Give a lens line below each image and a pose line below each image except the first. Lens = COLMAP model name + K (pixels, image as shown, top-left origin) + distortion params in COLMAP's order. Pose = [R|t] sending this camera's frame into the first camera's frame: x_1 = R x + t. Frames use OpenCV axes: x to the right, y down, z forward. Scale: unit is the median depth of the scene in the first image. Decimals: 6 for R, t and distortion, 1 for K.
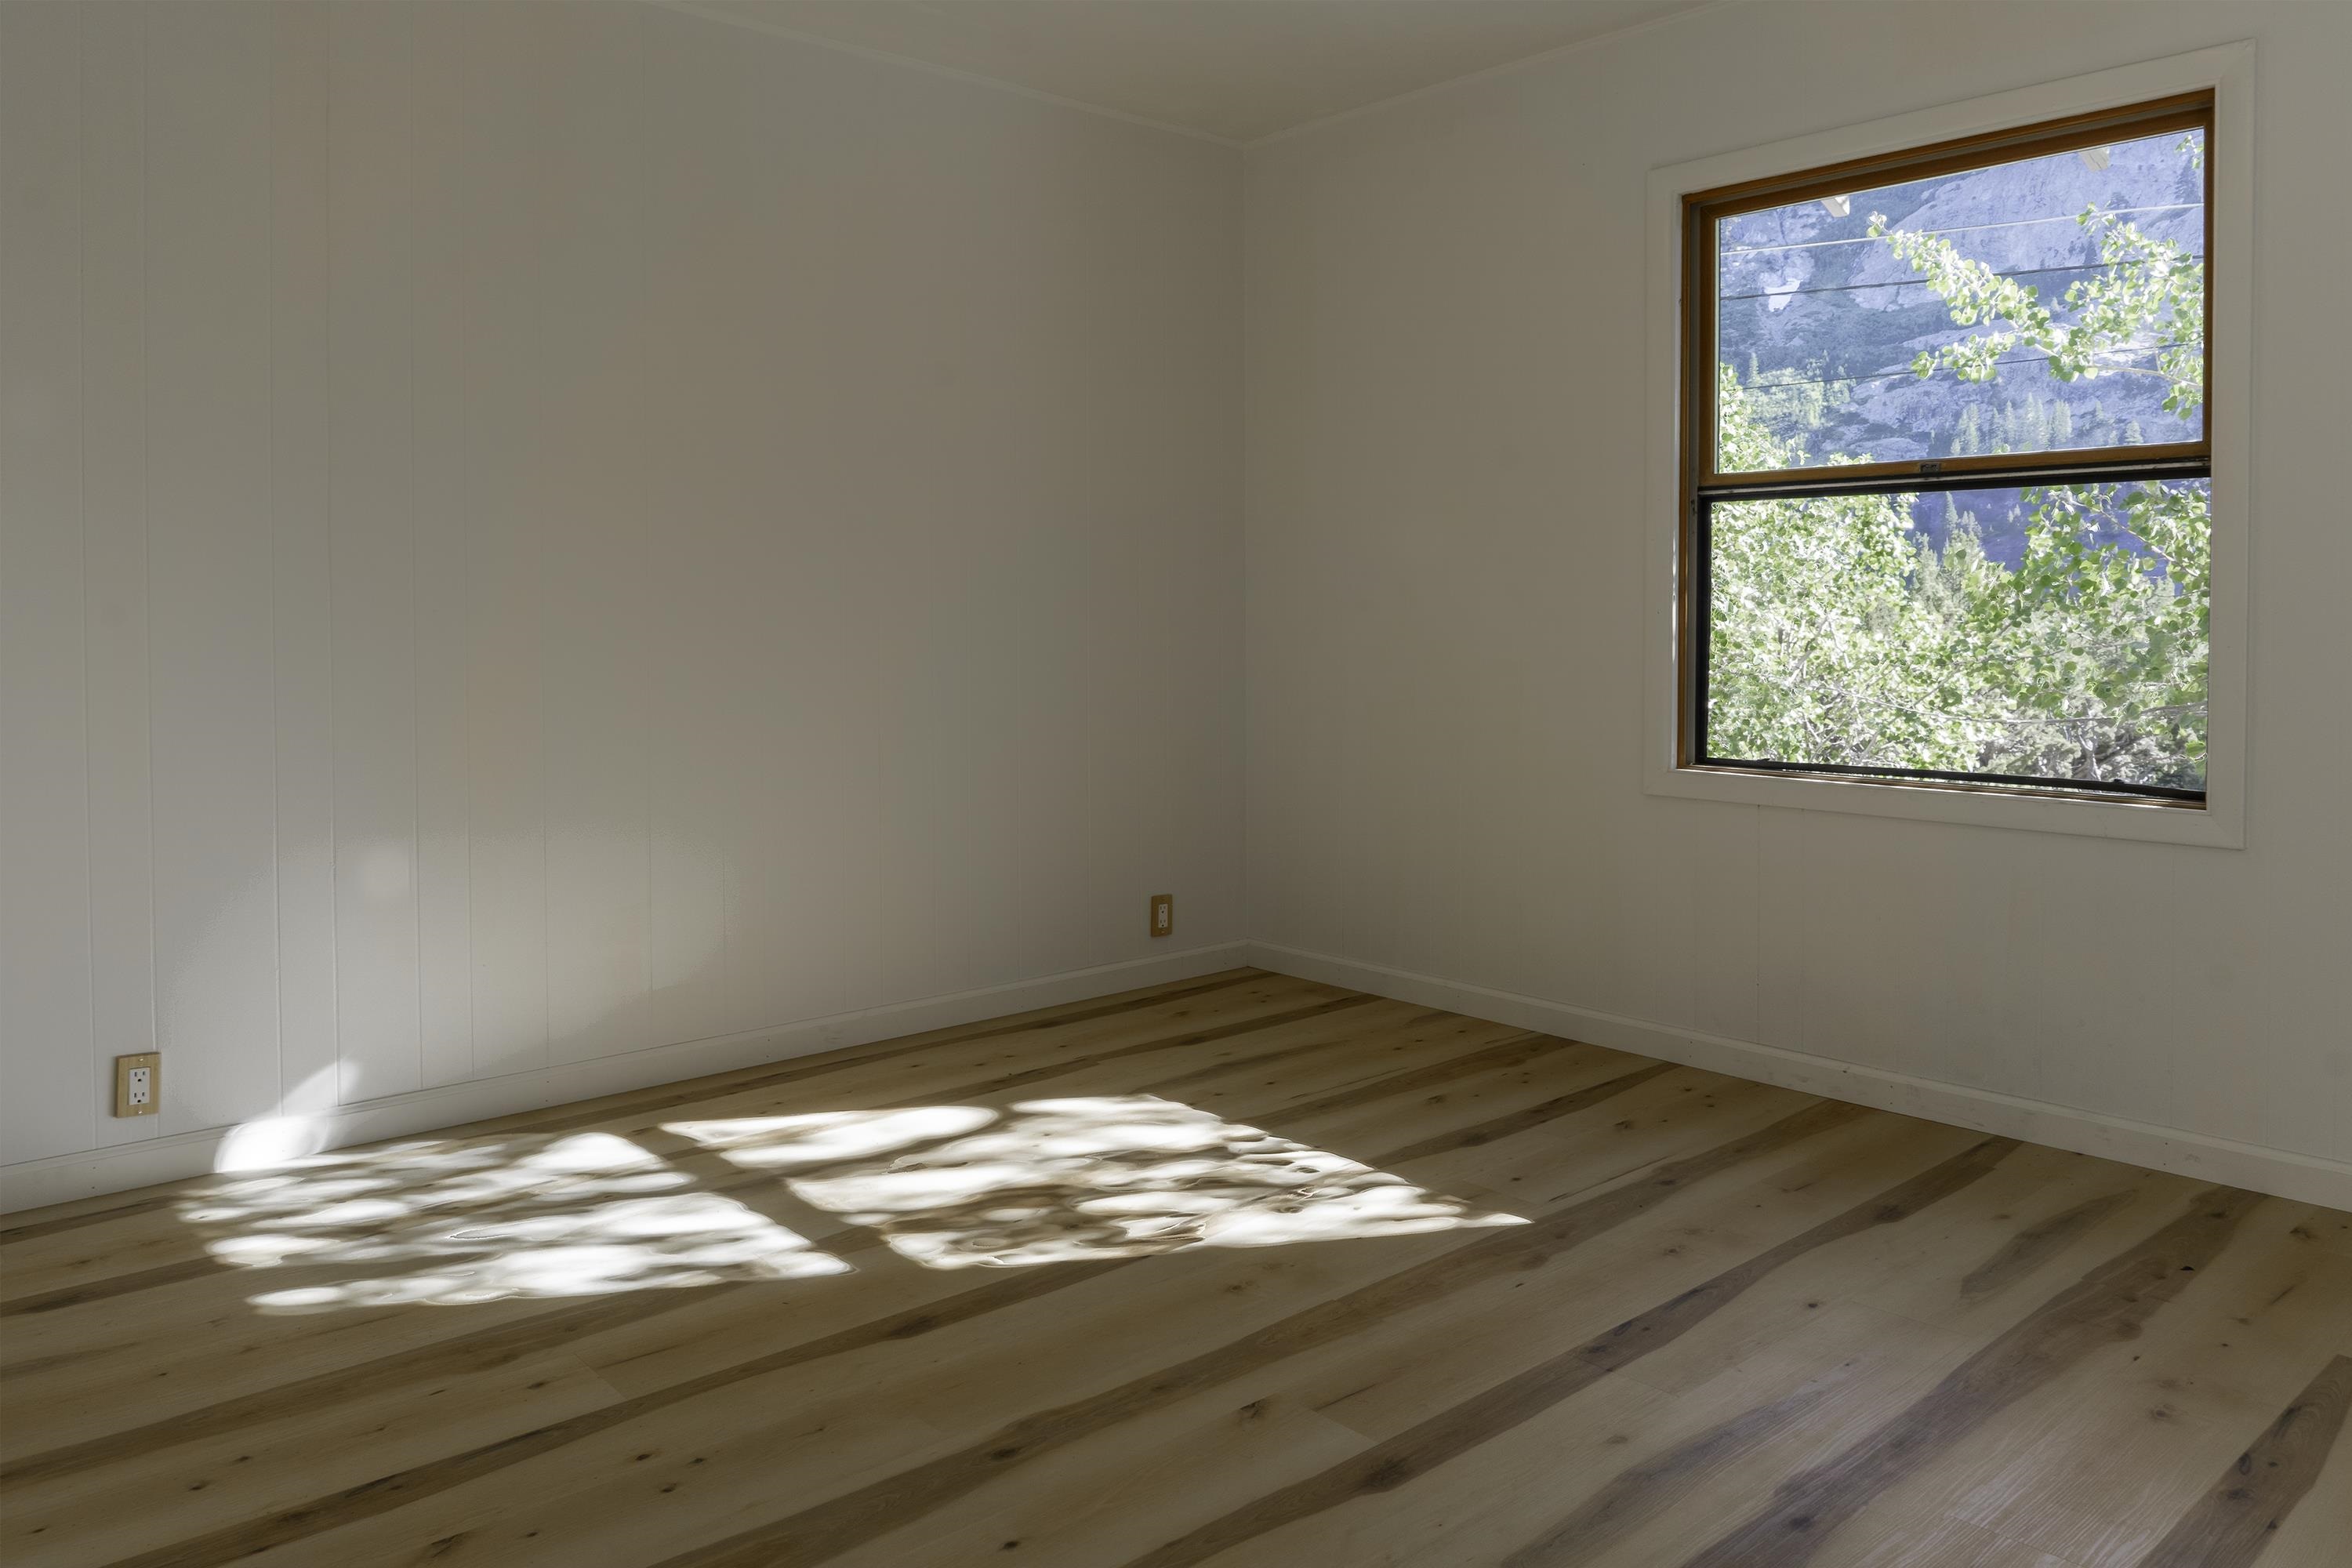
lens RADIAL K [[1654.5, 0, 1176.0], [0, 1654.5, 784.0], [0, 0, 1]] dist [0.001464, -0.006181]
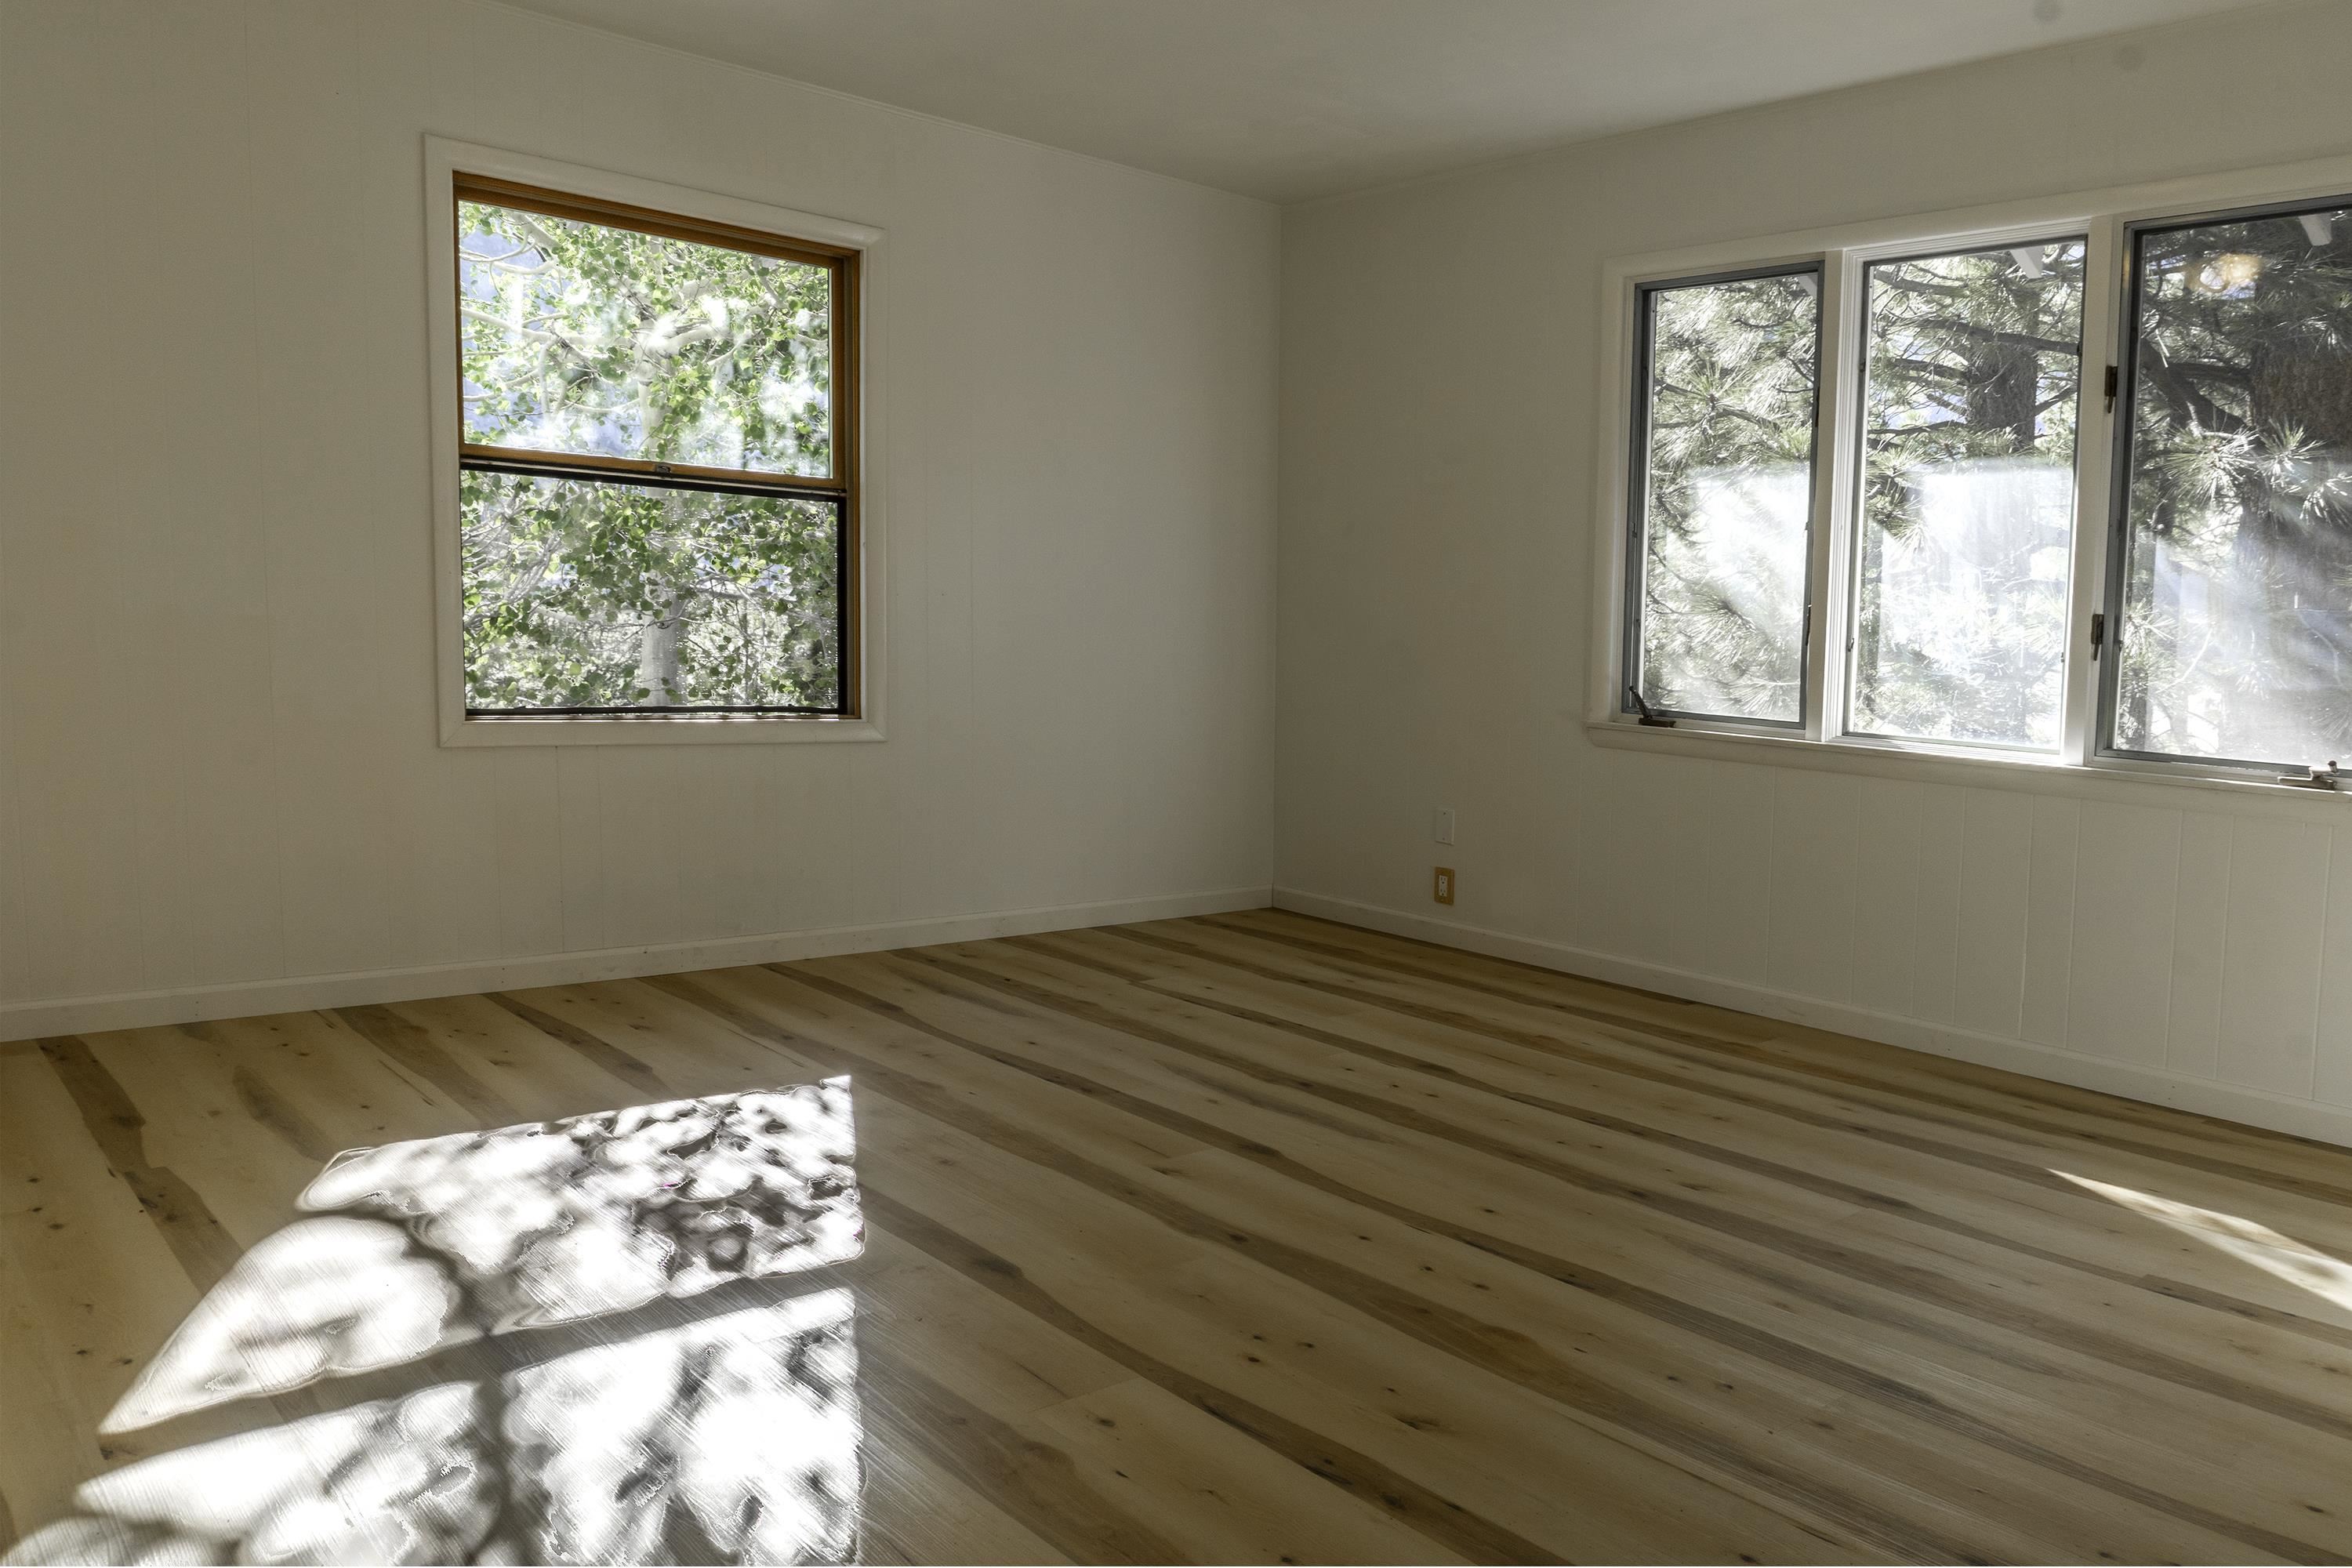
lens RADIAL K [[1654.5, 0, 1176.0], [0, 1654.5, 784.0], [0, 0, 1]] dist [0.001464, -0.006181]
pose [[0.043223, -0.085385, 0.995410, -1.056518], [0.082186, 0.993268, 0.081632, -0.024739], [-0.995679, 0.078281, 0.049949, 0.786068]]
